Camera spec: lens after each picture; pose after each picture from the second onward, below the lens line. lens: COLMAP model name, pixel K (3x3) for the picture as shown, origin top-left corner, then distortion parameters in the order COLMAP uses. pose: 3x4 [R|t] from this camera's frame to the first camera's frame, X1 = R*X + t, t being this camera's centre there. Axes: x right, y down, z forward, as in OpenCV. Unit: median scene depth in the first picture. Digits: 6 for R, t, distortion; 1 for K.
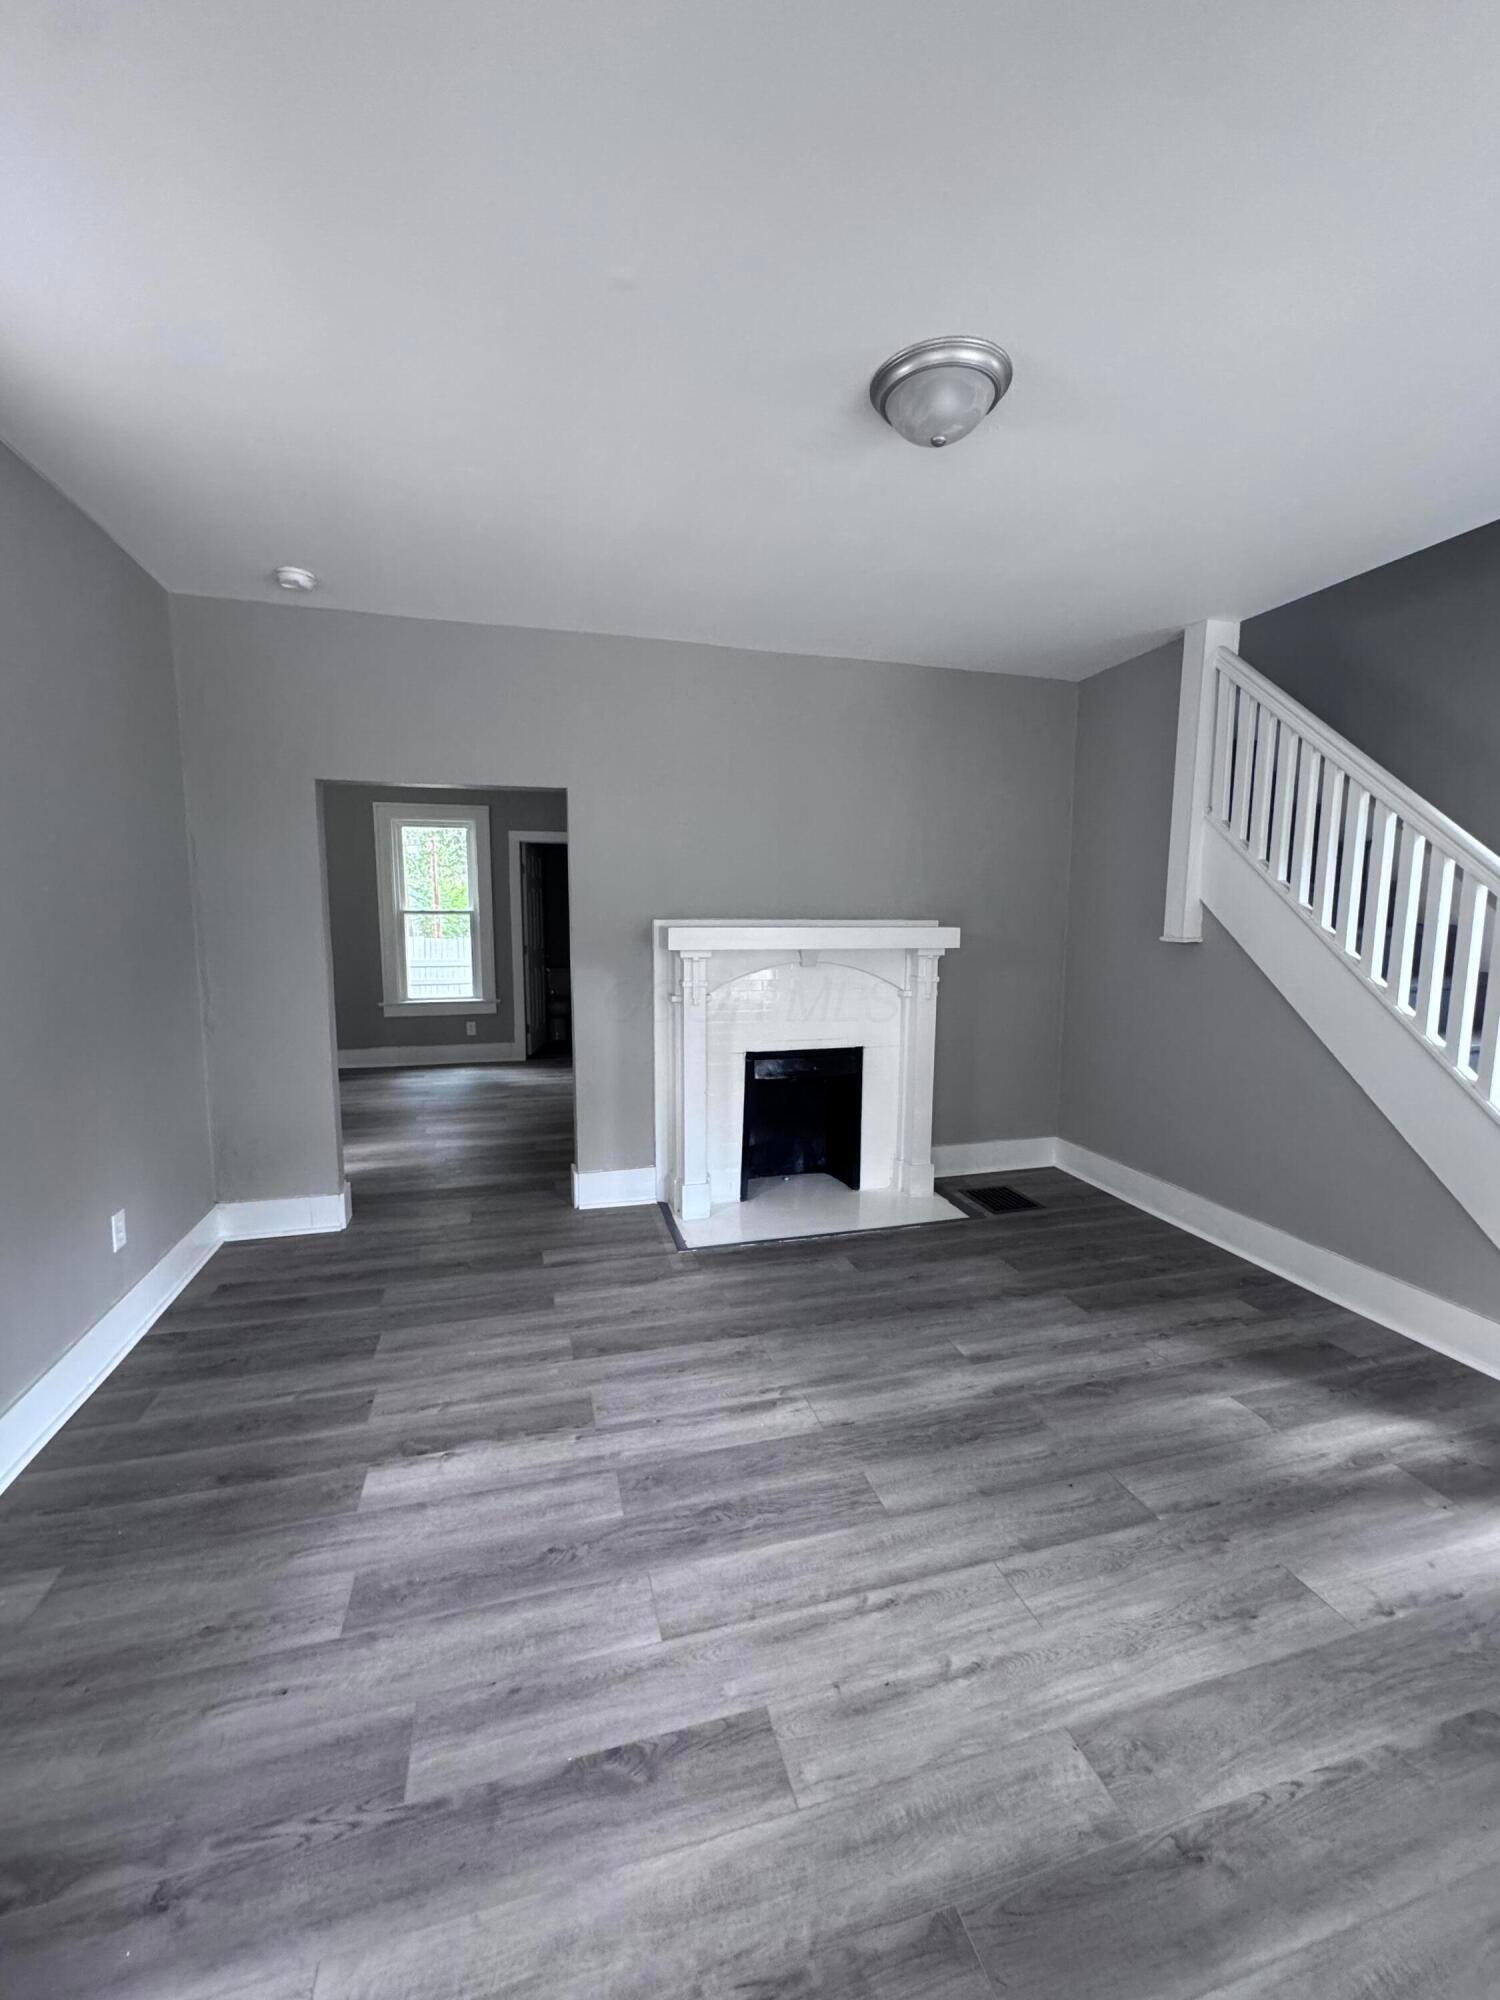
lens RADIAL K [[806.6, 0, 758.1], [0, 806.6, 1009.1], [0, 0, 1]] dist [-0.003076, -0.000175]
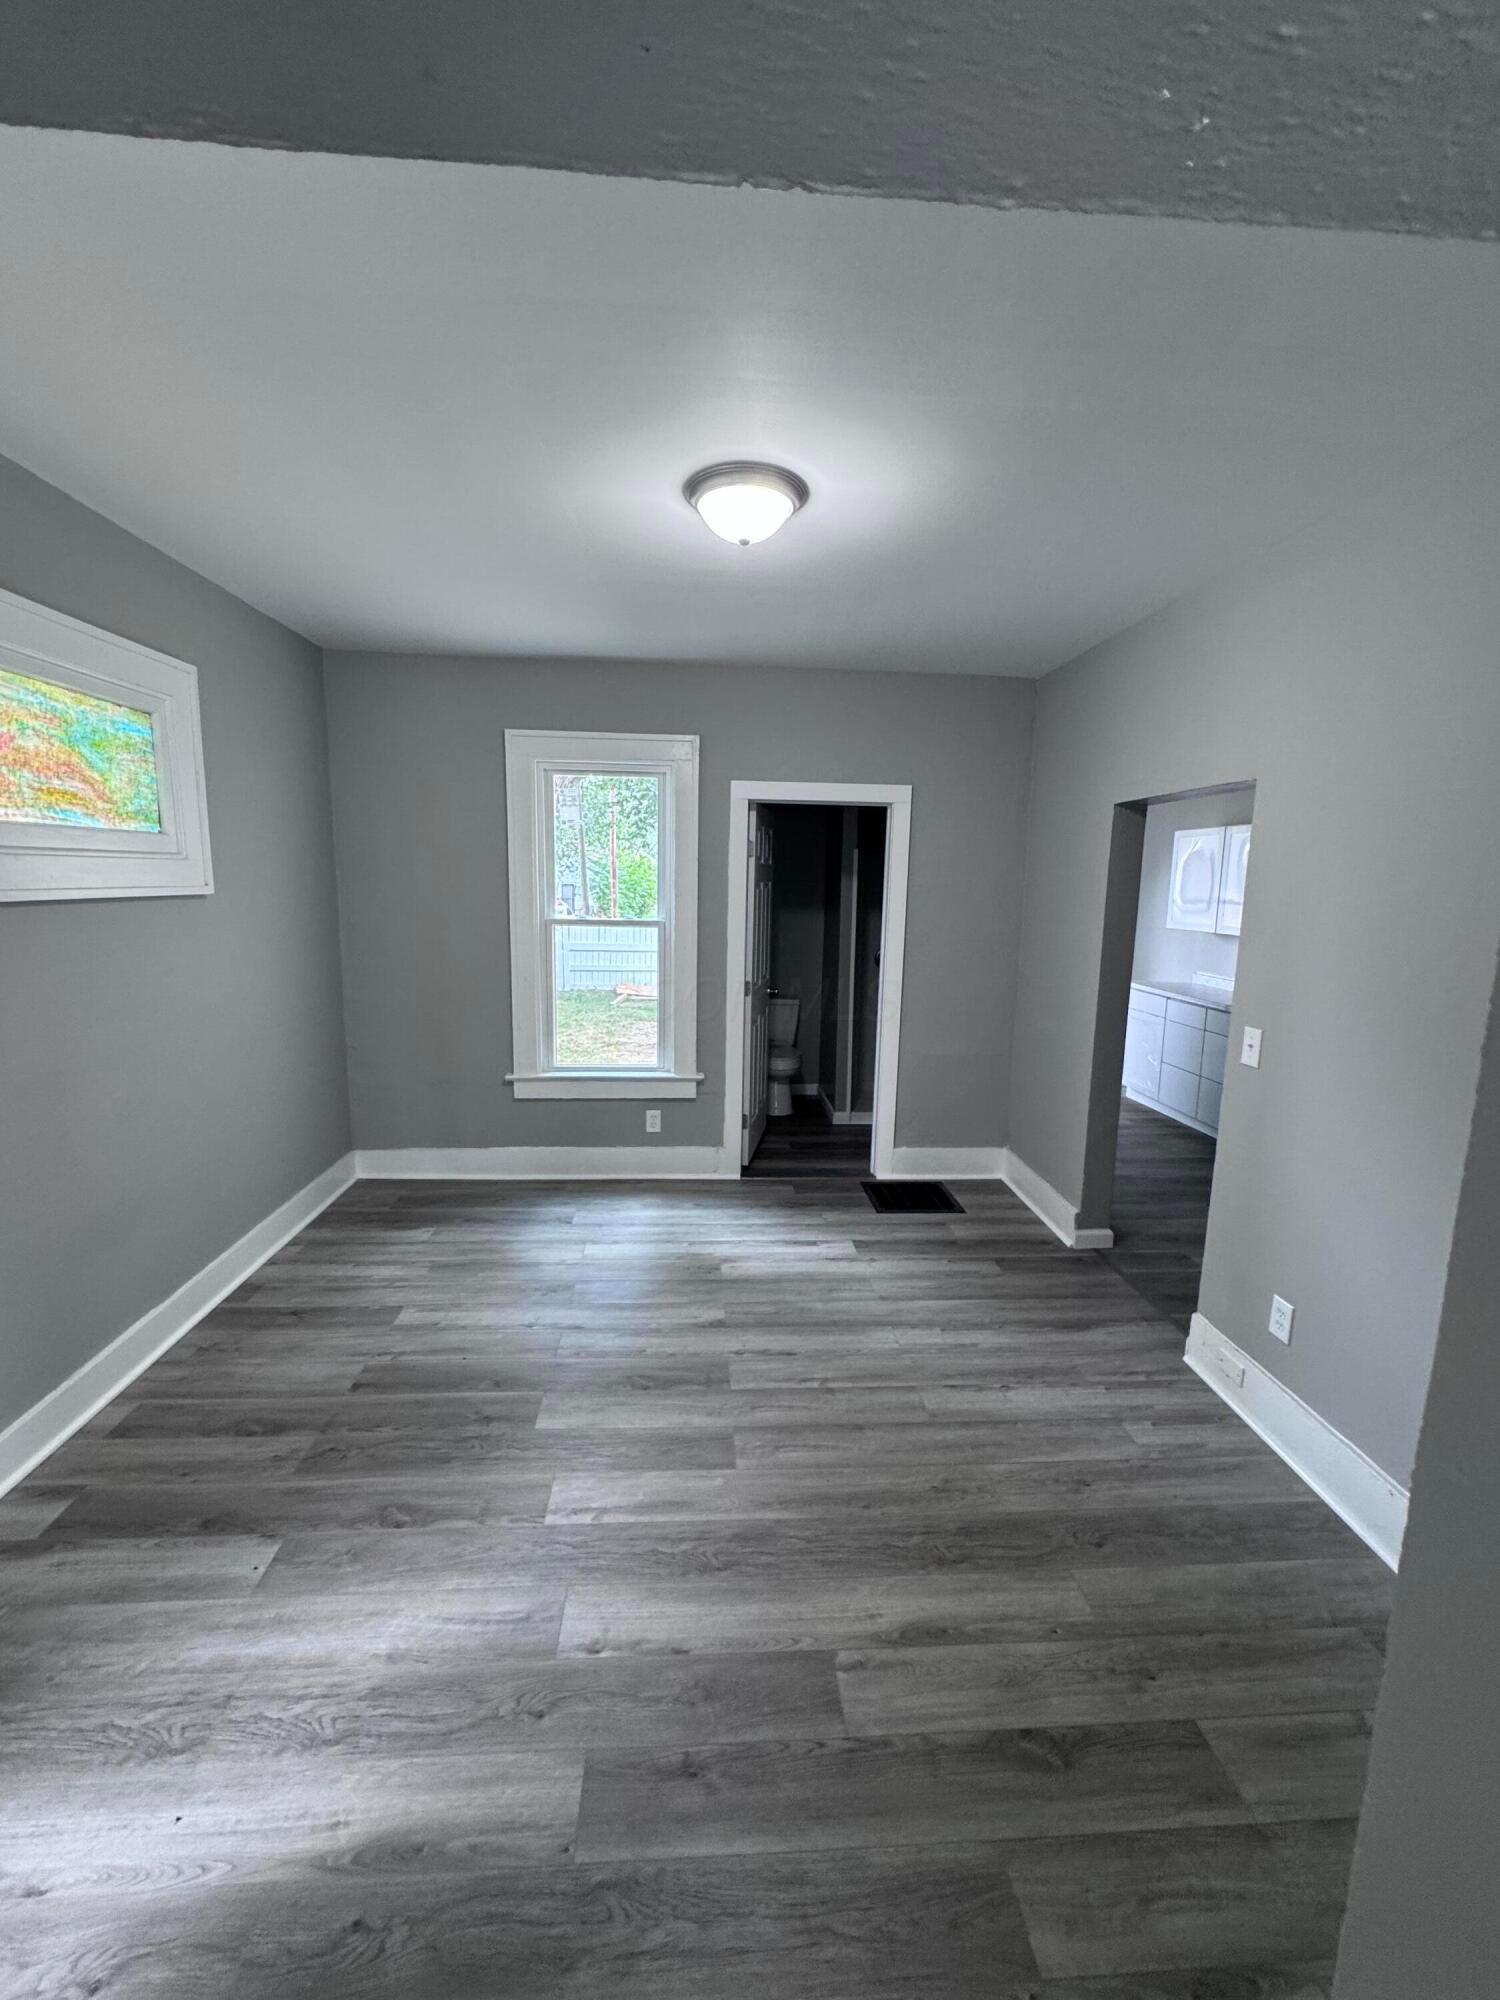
lens RADIAL K [[806.6, 0, 742.8], [0, 806.6, 998.6], [0, 0, 1]] dist [-0.003076, -0.000175]
pose [[0.975113, 0.043703, -0.217360, -0.168357], [-0.038814, 0.998889, 0.026713, -0.083106], [0.218286, -0.017612, 0.975726, 0.441459]]
